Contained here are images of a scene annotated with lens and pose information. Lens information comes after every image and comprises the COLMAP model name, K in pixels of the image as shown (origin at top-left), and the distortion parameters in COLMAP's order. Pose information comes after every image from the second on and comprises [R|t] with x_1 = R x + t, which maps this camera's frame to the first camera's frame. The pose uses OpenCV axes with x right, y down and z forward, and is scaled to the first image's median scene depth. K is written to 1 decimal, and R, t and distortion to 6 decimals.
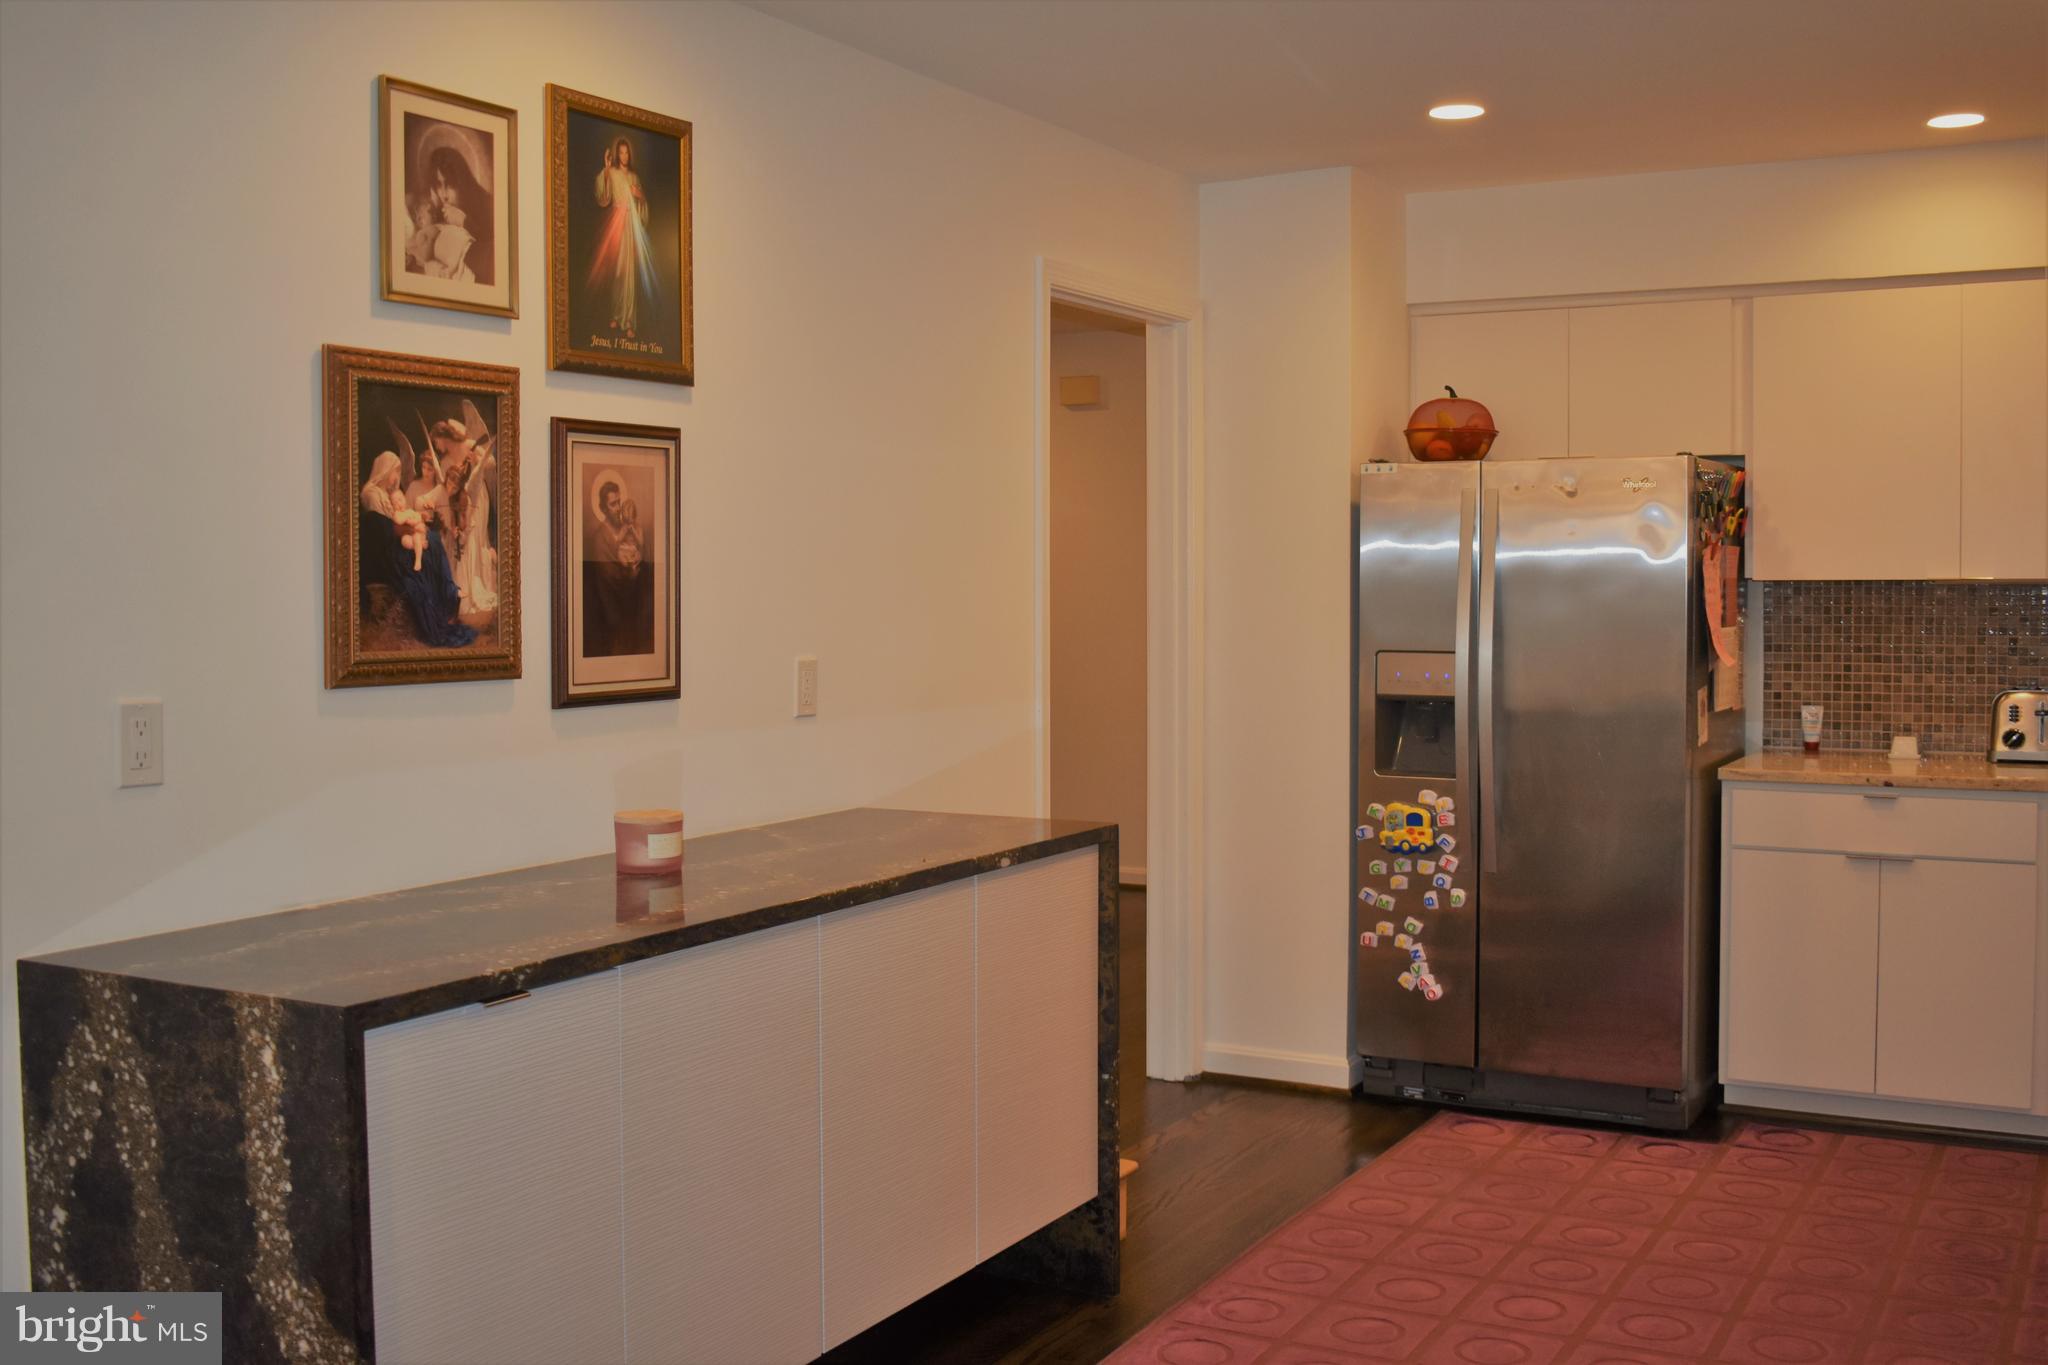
lens RADIAL K [[2056.5, 0, 1024.0], [0, 2056.5, 682.5], [0, 0, 1]] dist [-0.074296, -0.000144]
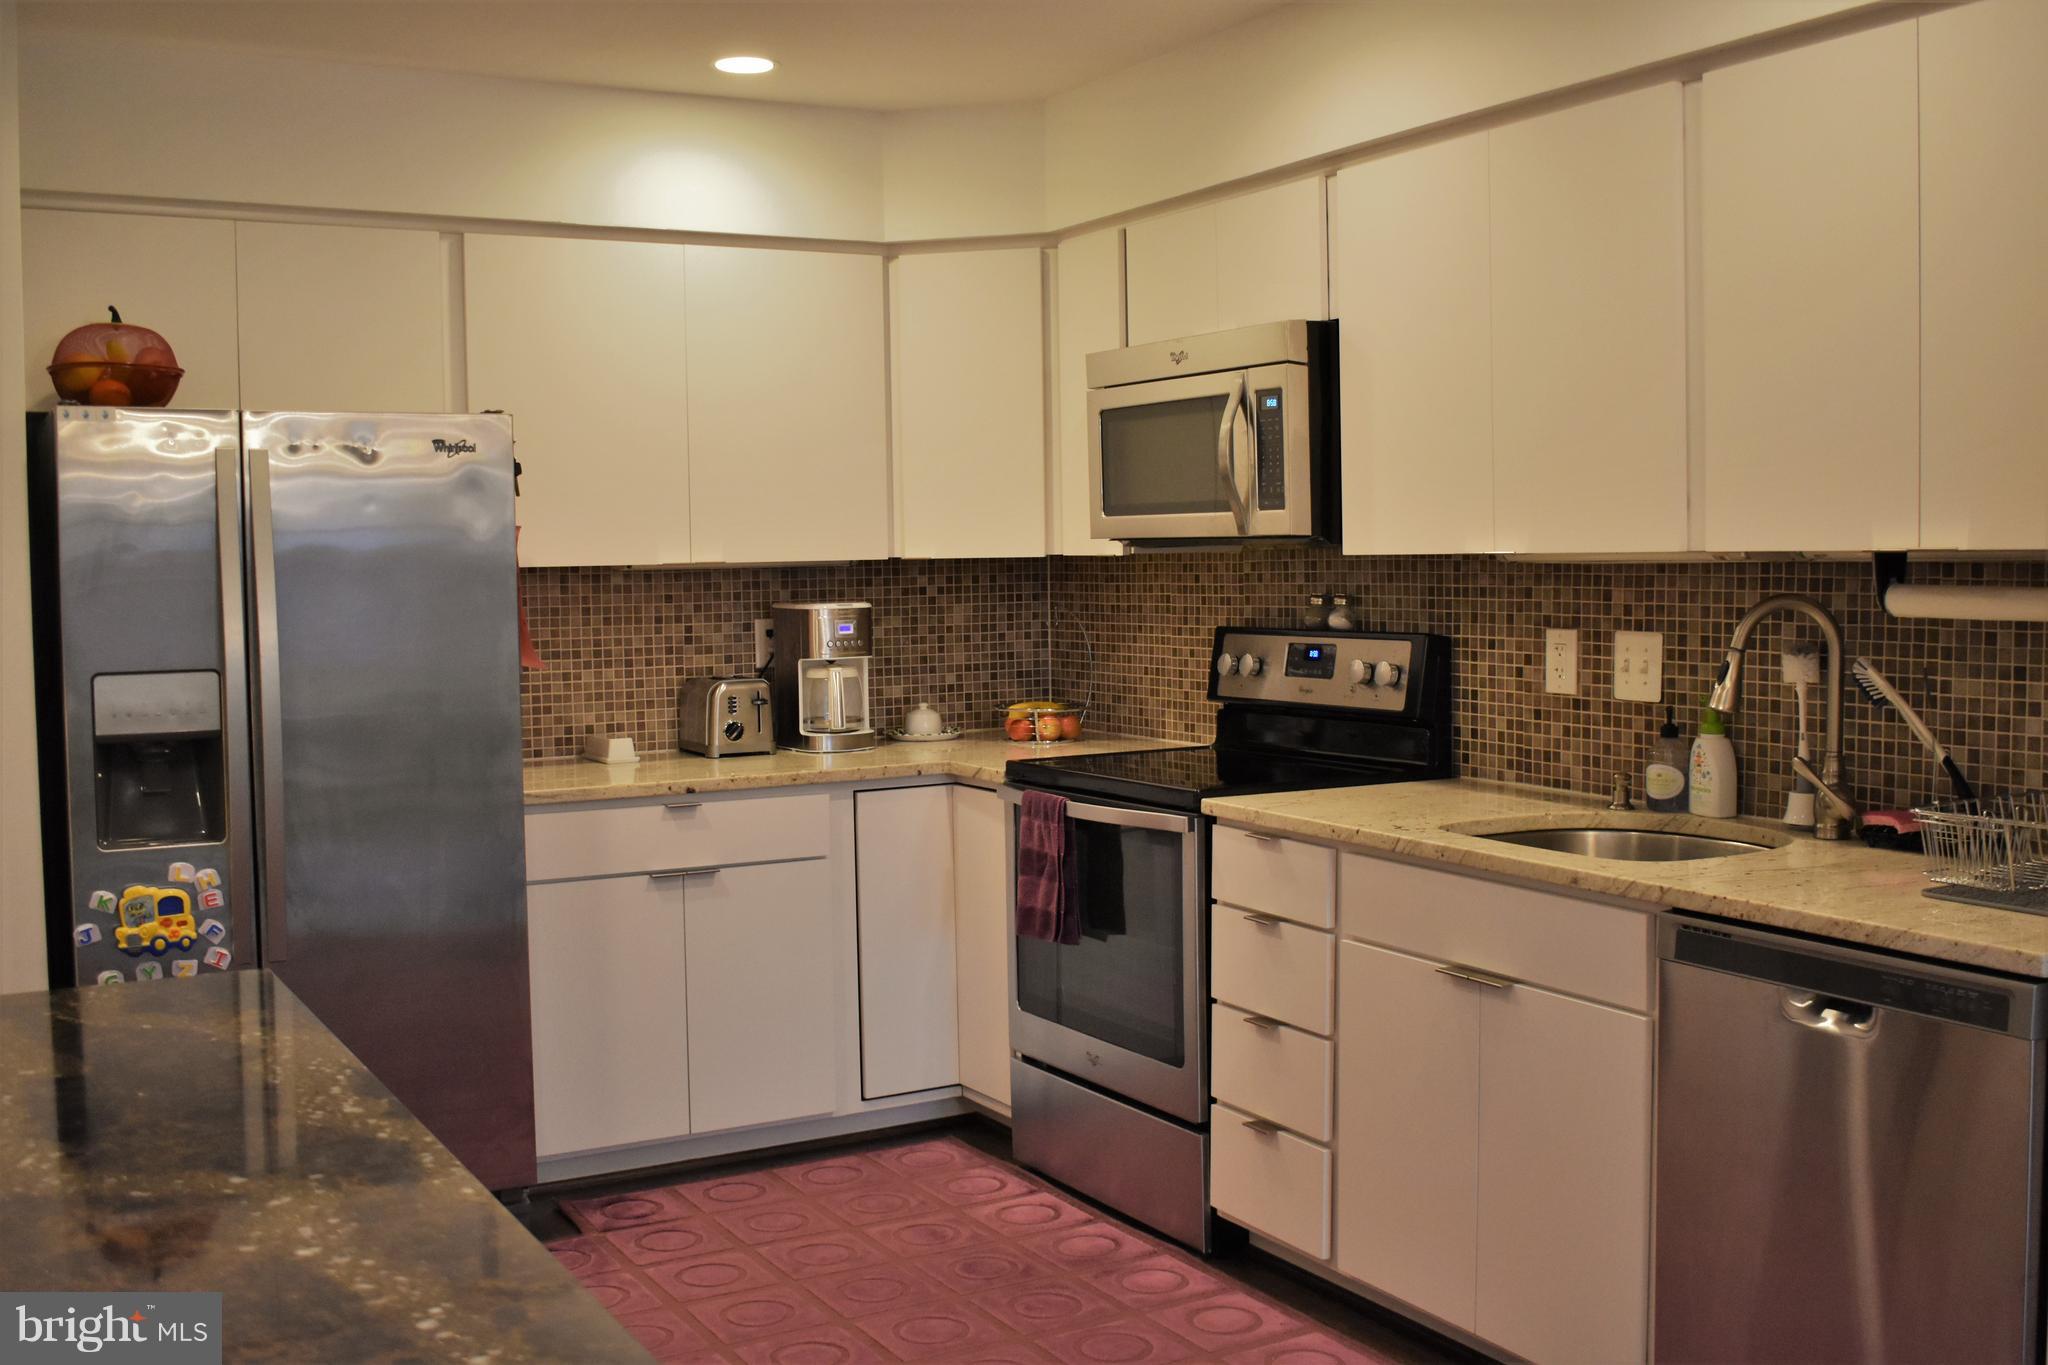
lens RADIAL K [[2056.5, 0, 1024.0], [0, 2056.5, 682.5], [0, 0, 1]] dist [-0.074296, -0.000144]
pose [[0.512255, -0.053329, 0.857176, -0.258115], [0.054448, 0.998079, 0.029556, -0.015604], [-0.857106, 0.031531, 0.514175, 0.371737]]
